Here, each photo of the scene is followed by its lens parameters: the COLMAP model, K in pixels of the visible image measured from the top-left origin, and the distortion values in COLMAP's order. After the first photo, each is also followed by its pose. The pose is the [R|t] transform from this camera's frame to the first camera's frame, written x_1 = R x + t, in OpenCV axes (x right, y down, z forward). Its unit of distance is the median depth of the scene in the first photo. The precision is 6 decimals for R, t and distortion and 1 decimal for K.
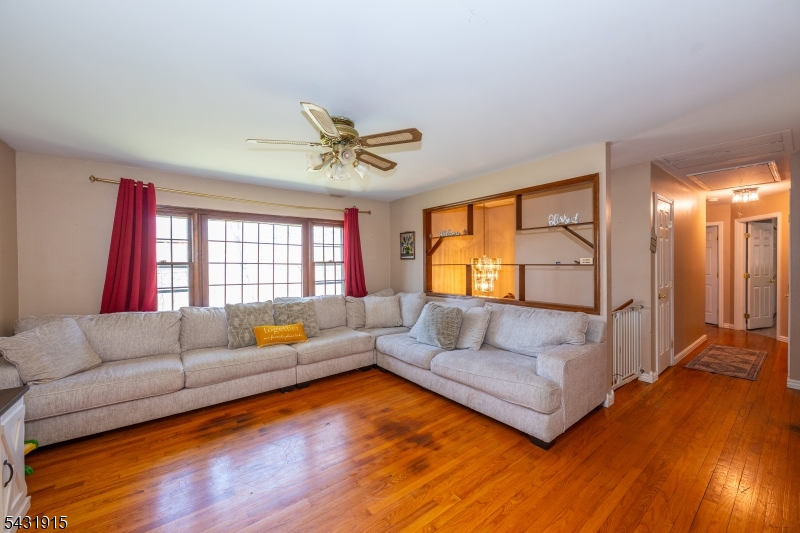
lens RADIAL K [[317.6, 0, 390.6], [0, 317.6, 270.6], [0, 0, 1]] dist [-0.000451, 0.001185]
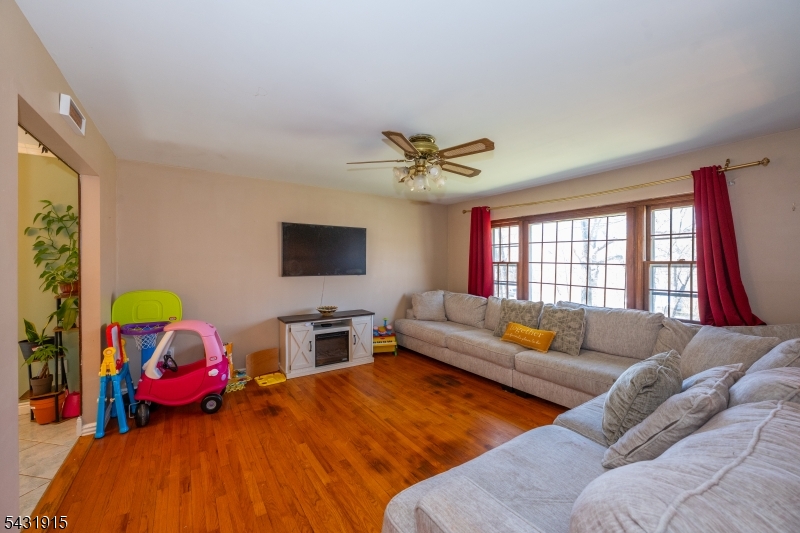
lens RADIAL K [[317.6, 0, 406.8], [0, 317.6, 268.1], [0, 0, 1]] dist [-0.000451, 0.001185]
pose [[-0.035647, 0.024477, -0.999065, 0.606063], [-0.020617, 0.999469, 0.025222, -0.025236], [0.999152, 0.021497, -0.035123, 0.619926]]
